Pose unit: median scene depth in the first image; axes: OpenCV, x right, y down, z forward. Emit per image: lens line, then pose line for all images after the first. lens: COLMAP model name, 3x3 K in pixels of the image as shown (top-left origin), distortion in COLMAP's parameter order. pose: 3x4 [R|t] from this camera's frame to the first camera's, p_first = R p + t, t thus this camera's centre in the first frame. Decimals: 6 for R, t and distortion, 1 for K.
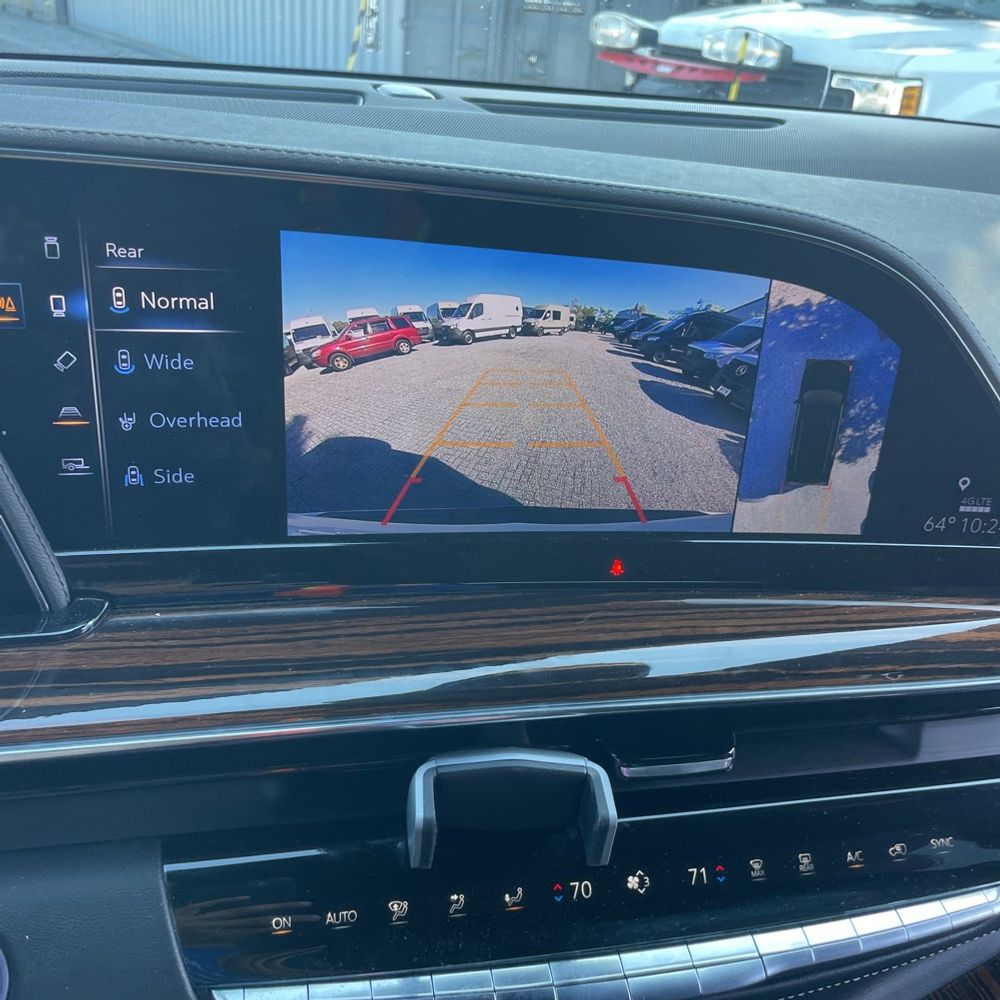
lens RADIAL K [[1017.6, 0, 520.4], [0, 1017.6, 470.5], [0, 0, 1]] dist [0.080022, -0.104071]
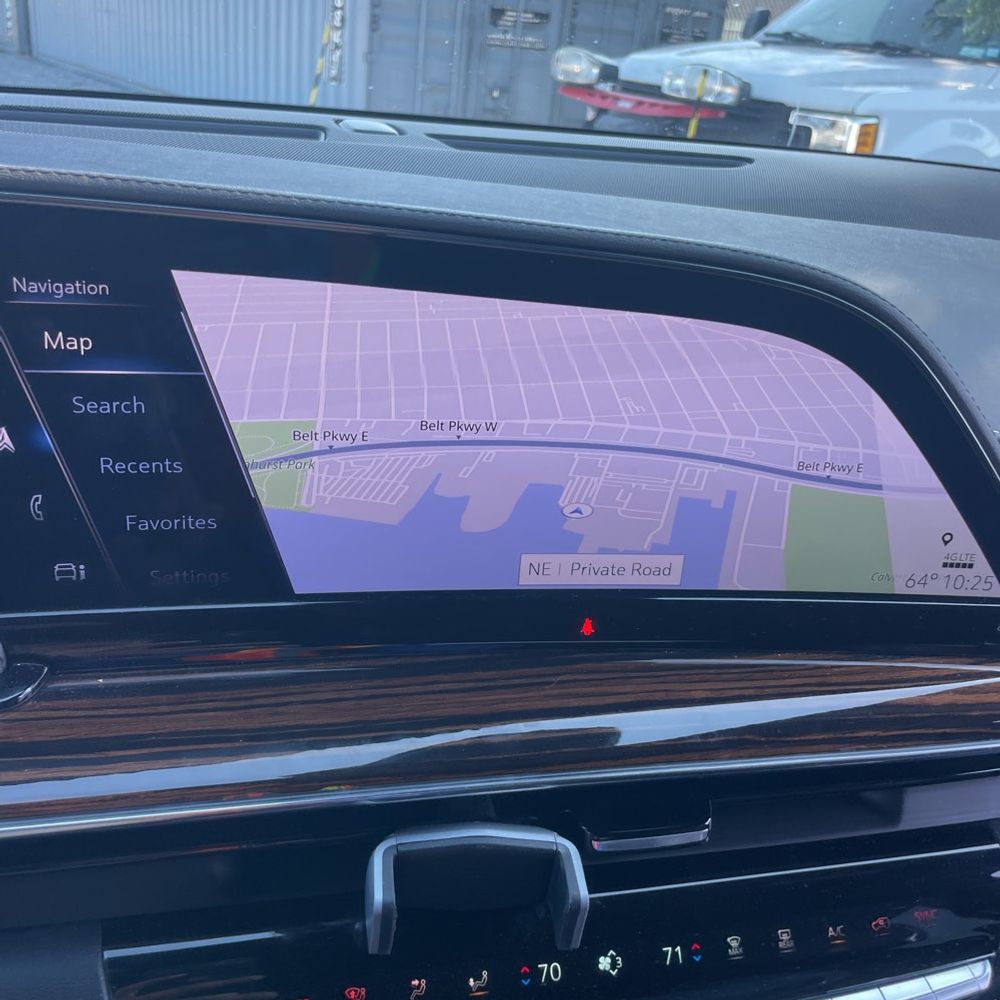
lens RADIAL K [[1010.1, 0, 498.1], [0, 1010.1, 485.7], [0, 0, 1]] dist [0.083714, -0.109709]
pose [[0.999867, 0.002630, 0.016104, -0.004605], [-0.002413, 0.999906, -0.013469, -0.024796], [-0.016138, 0.013429, 0.999780, 0.053930]]
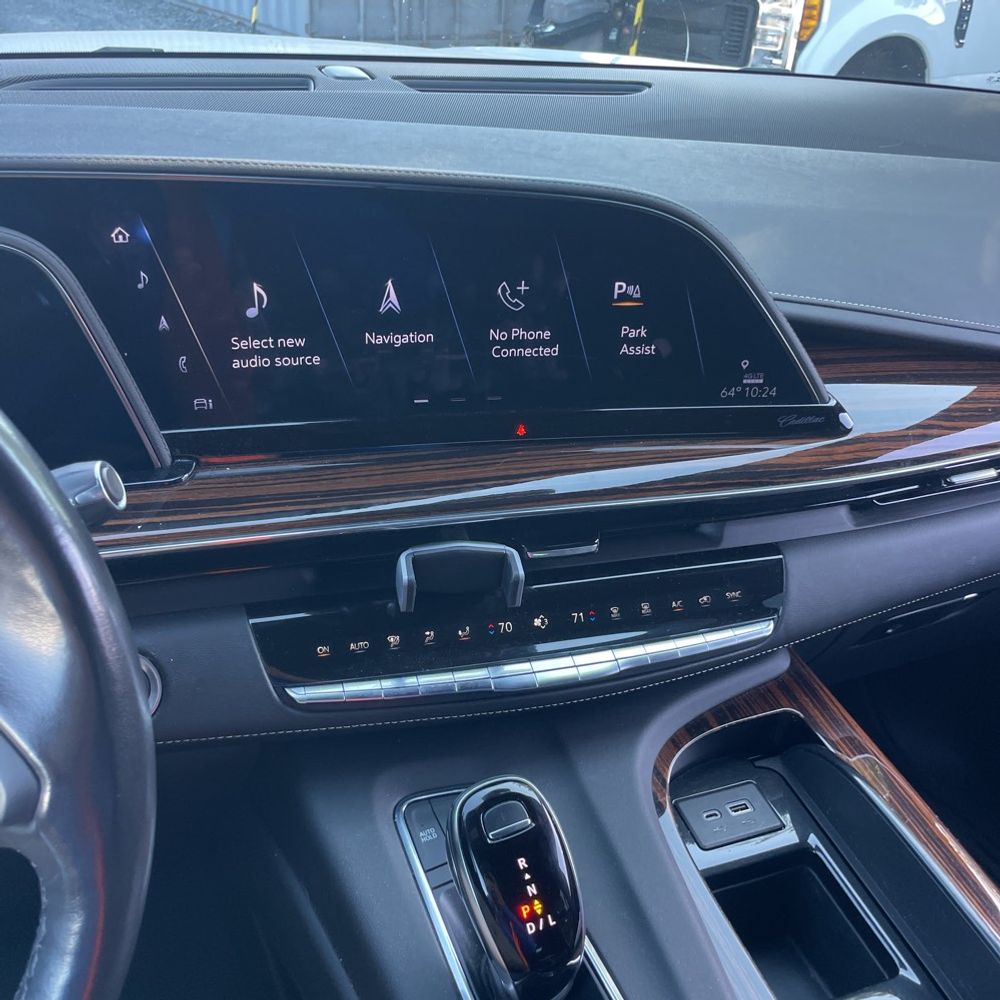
lens RADIAL K [[1005.1, 0, 500.0], [0, 1005.1, 500.0], [0, 0, 1]] dist [0.186116, -0.486964]
pose [[0.997763, -0.048824, 0.045663, -0.011720], [0.043709, 0.993299, 0.106992, 0.037570], [-0.050581, -0.104757, 0.993211, -0.533698]]
